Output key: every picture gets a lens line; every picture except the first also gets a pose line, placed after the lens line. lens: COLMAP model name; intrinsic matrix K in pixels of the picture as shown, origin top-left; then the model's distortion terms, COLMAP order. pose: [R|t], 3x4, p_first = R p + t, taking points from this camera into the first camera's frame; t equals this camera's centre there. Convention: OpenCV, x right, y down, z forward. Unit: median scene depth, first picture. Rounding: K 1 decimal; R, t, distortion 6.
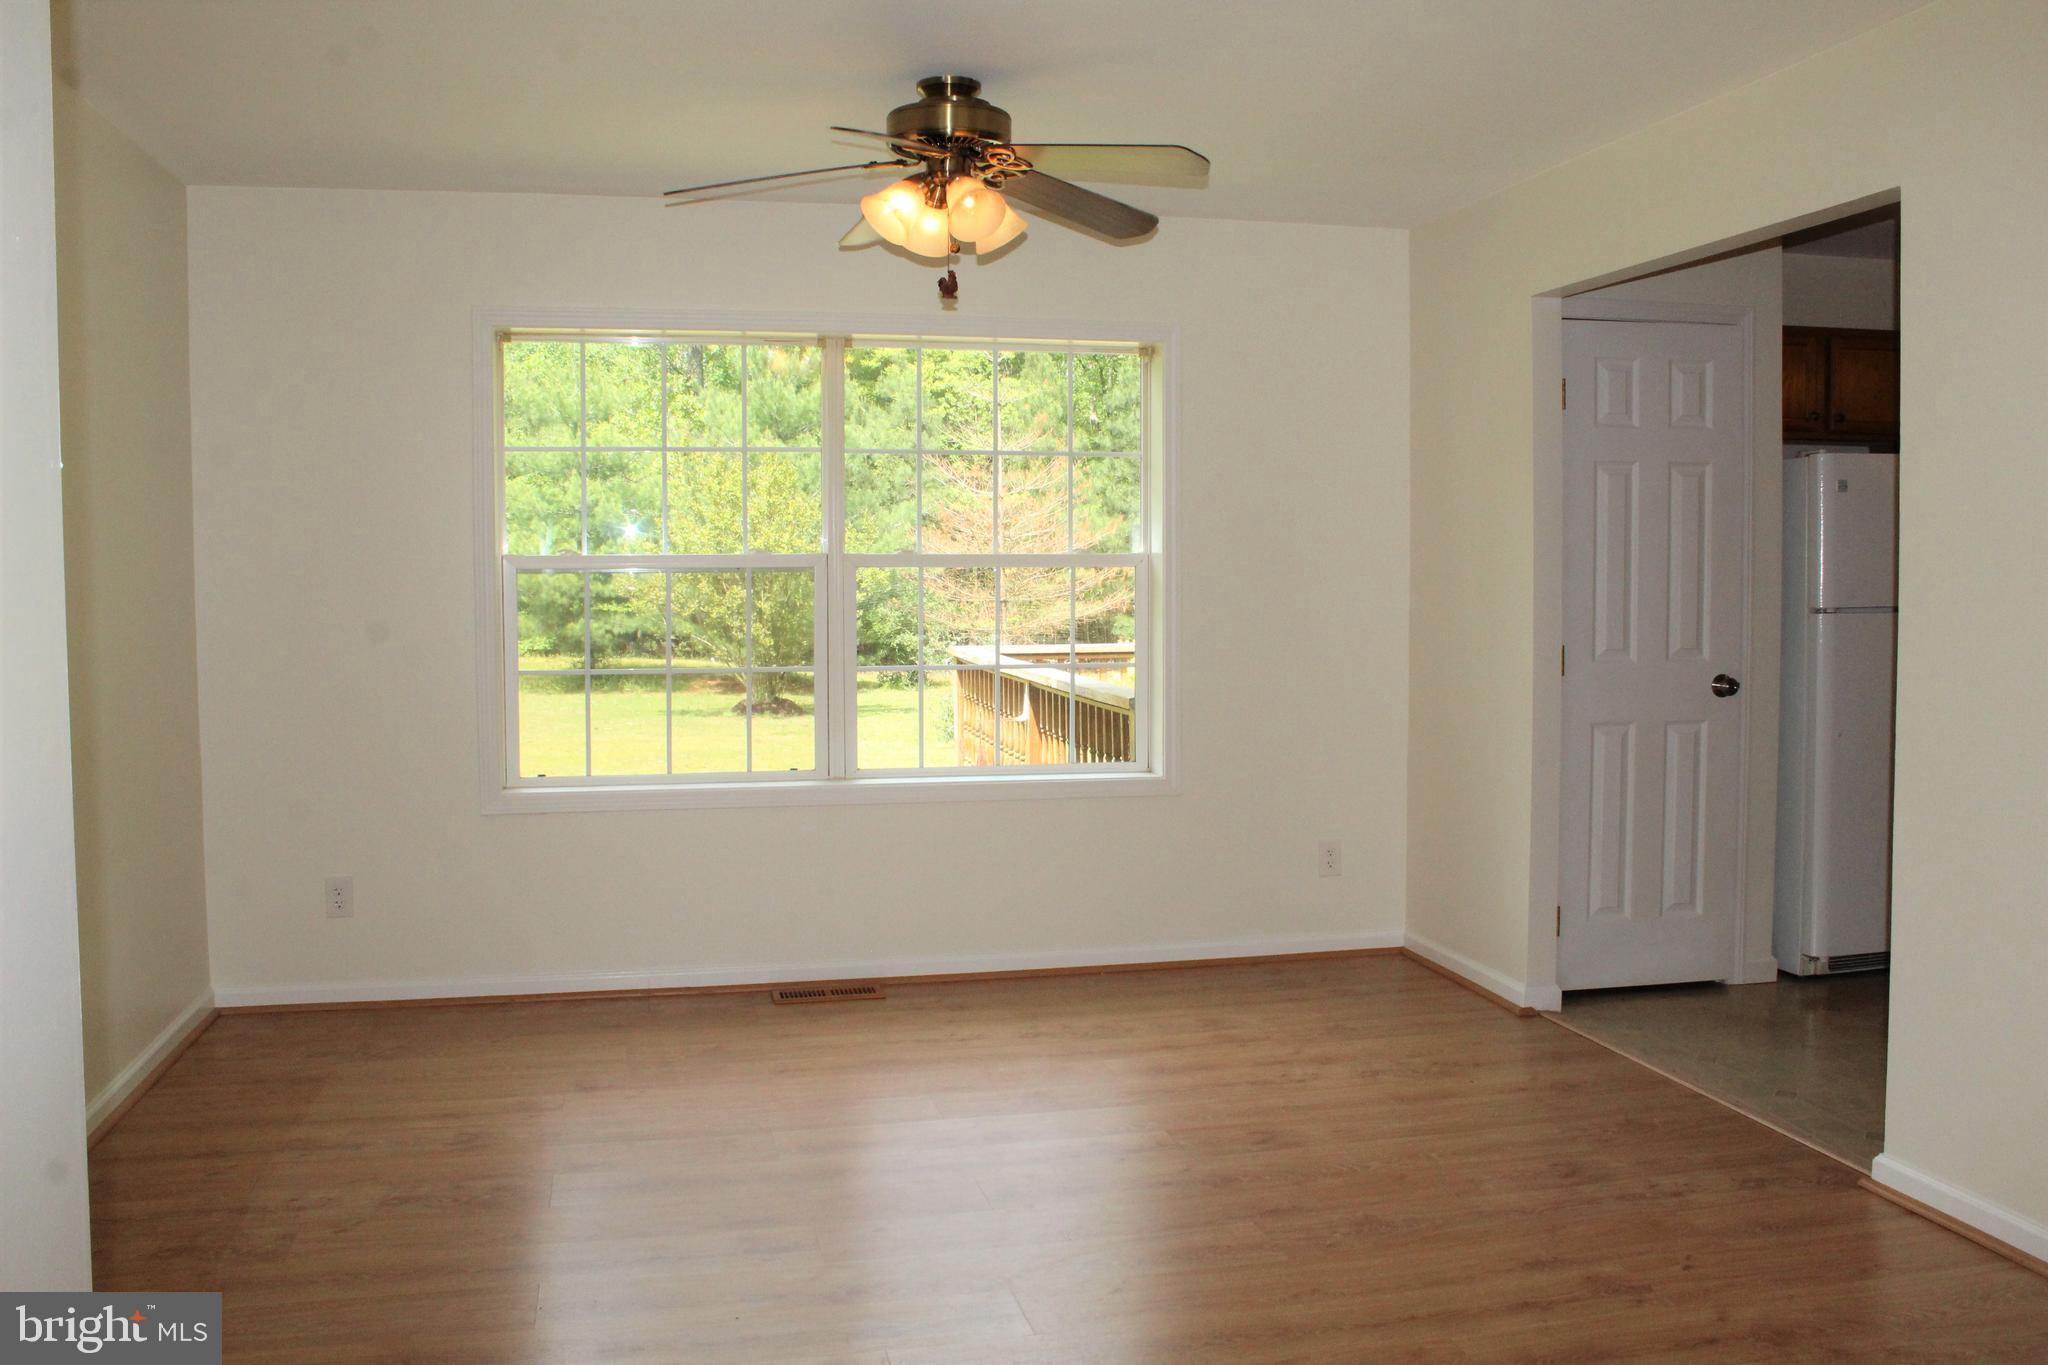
lens RADIAL K [[1754.6, 0, 1028.4], [0, 1754.6, 669.2], [0, 0, 1]] dist [-0.170511, 0.162068]
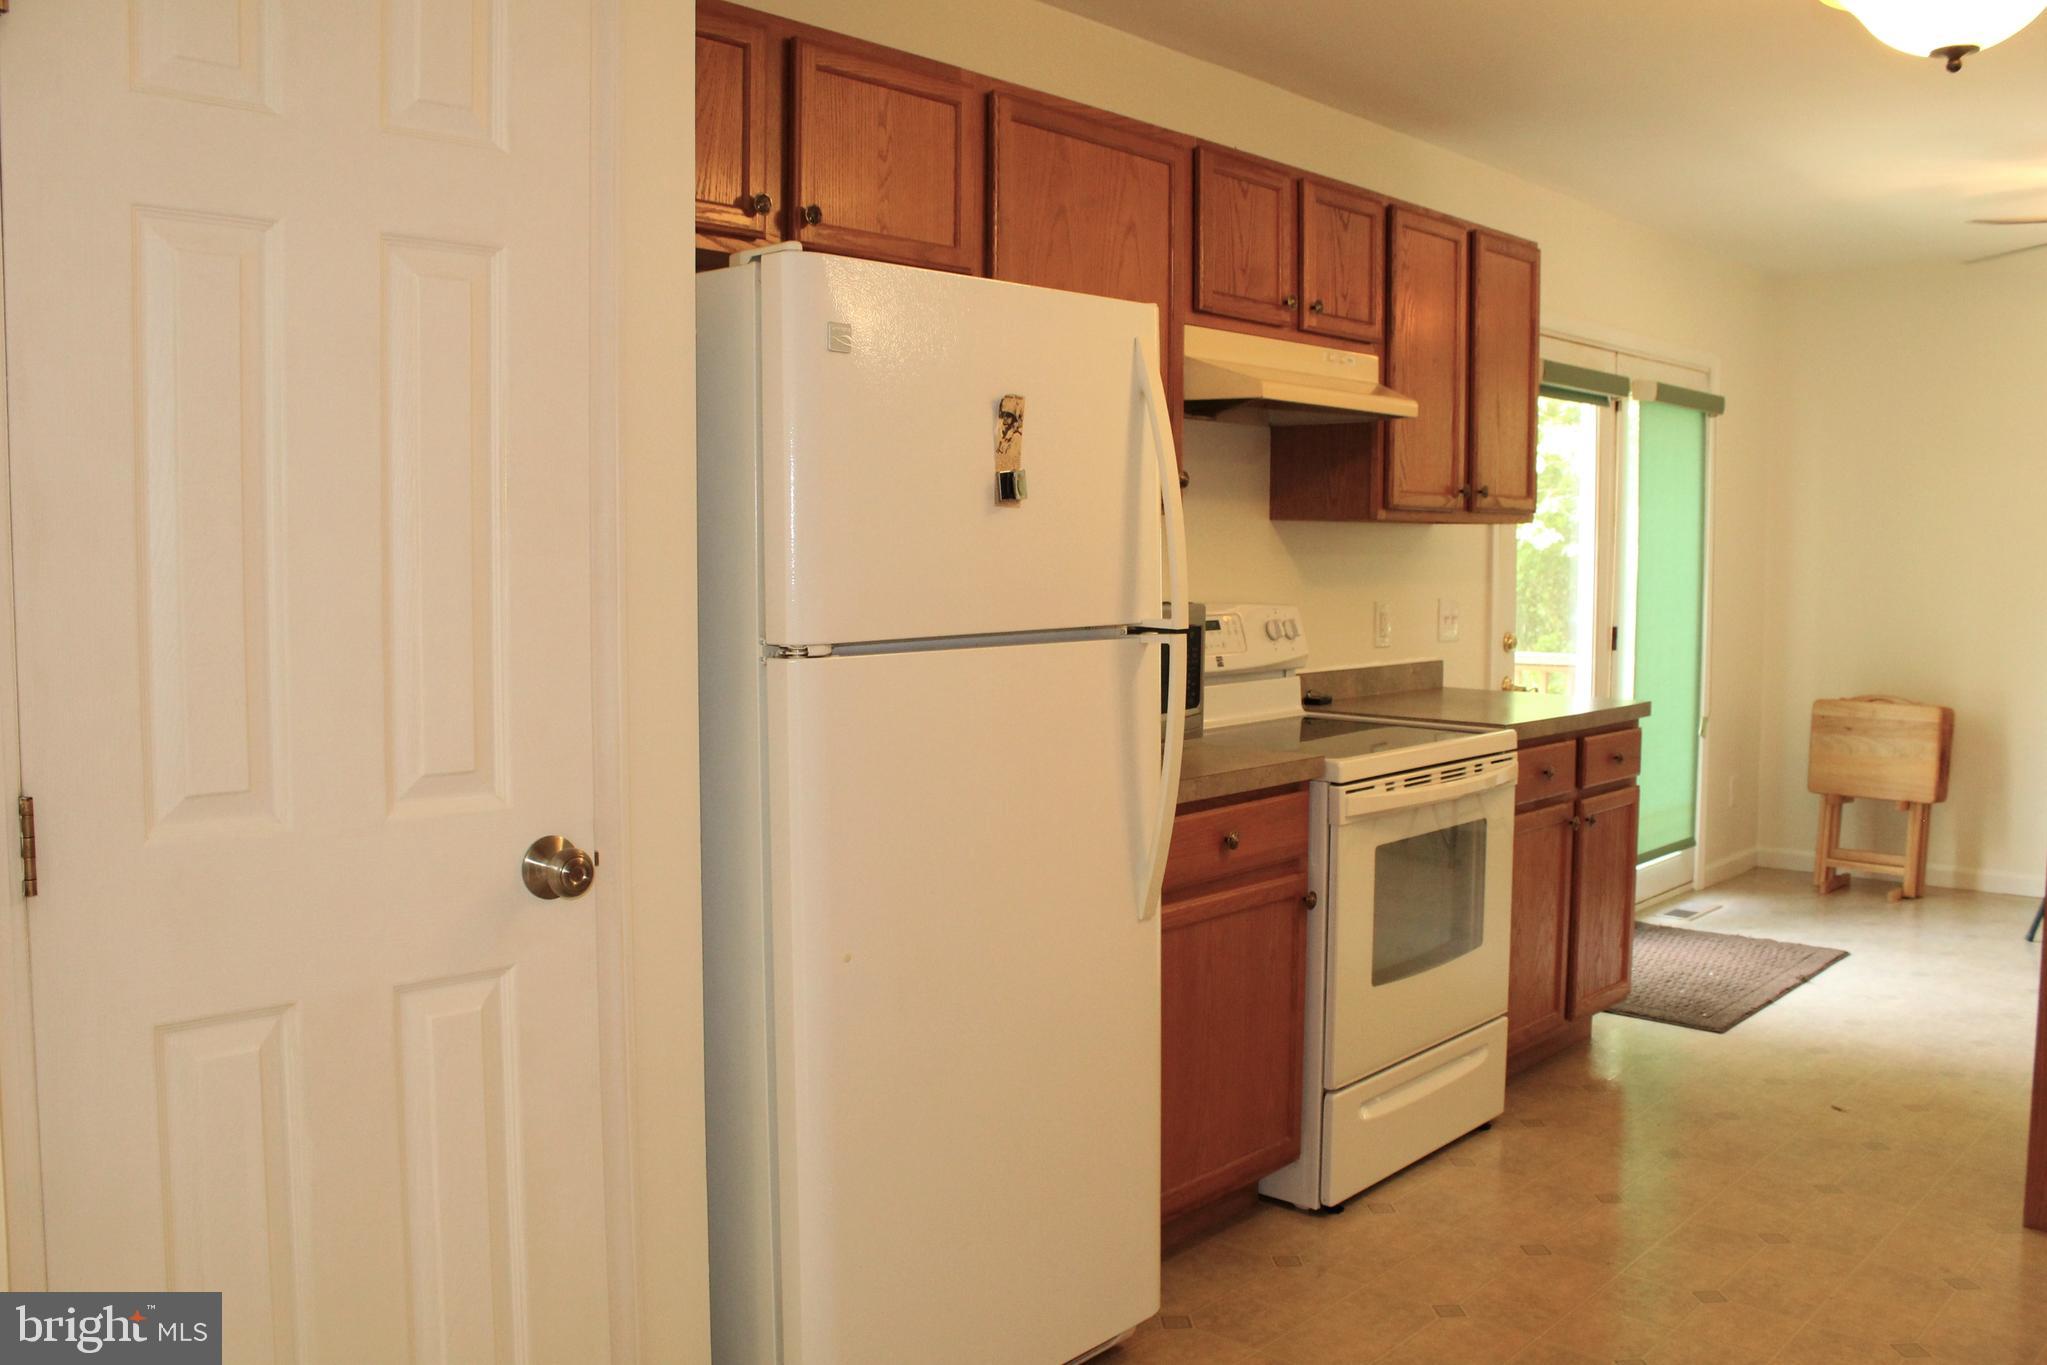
lens RADIAL K [[1753.7, 0, 1027.9], [0, 1753.7, 669.2], [0, 0, 1]] dist [-0.170511, 0.162068]
pose [[0.825565, -0.033771, 0.563295, 0.283690], [0.029295, 0.999427, 0.016984, -0.035603], [-0.563545, 0.002480, 0.826081, 0.640907]]
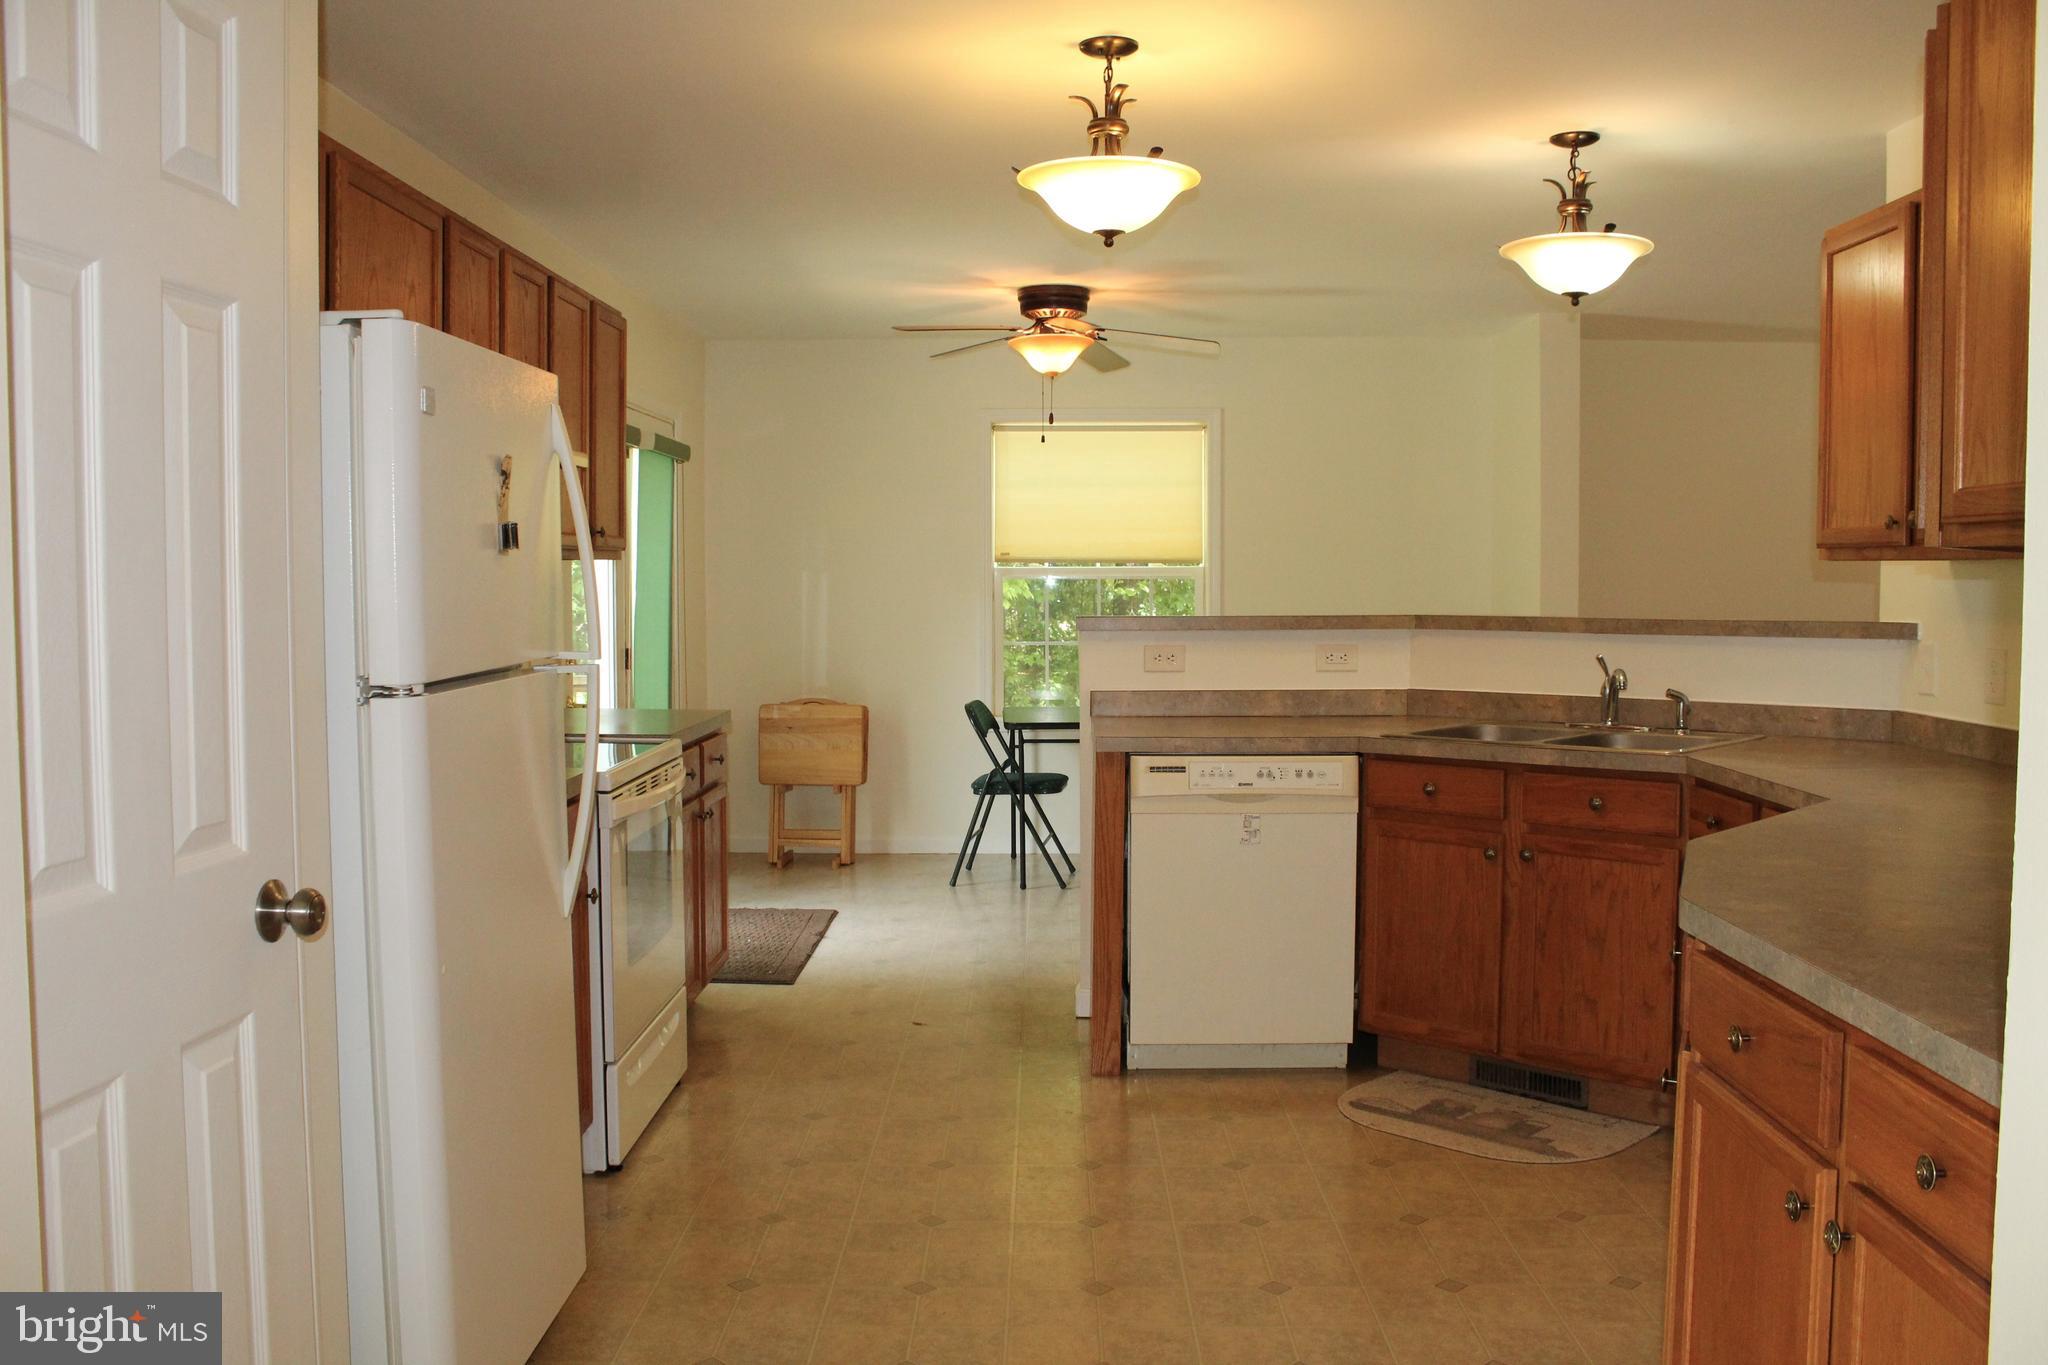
lens RADIAL K [[1705.2, 0, 1024.0], [0, 1705.2, 682.5], [0, 0, 1]] dist [-0.156847, 0.151134]
pose [[0.256266, -0.056615, 0.964947, 0.106069], [0.056681, 0.997446, 0.043469, -0.045905], [-0.964943, 0.043555, 0.258820, 0.748141]]
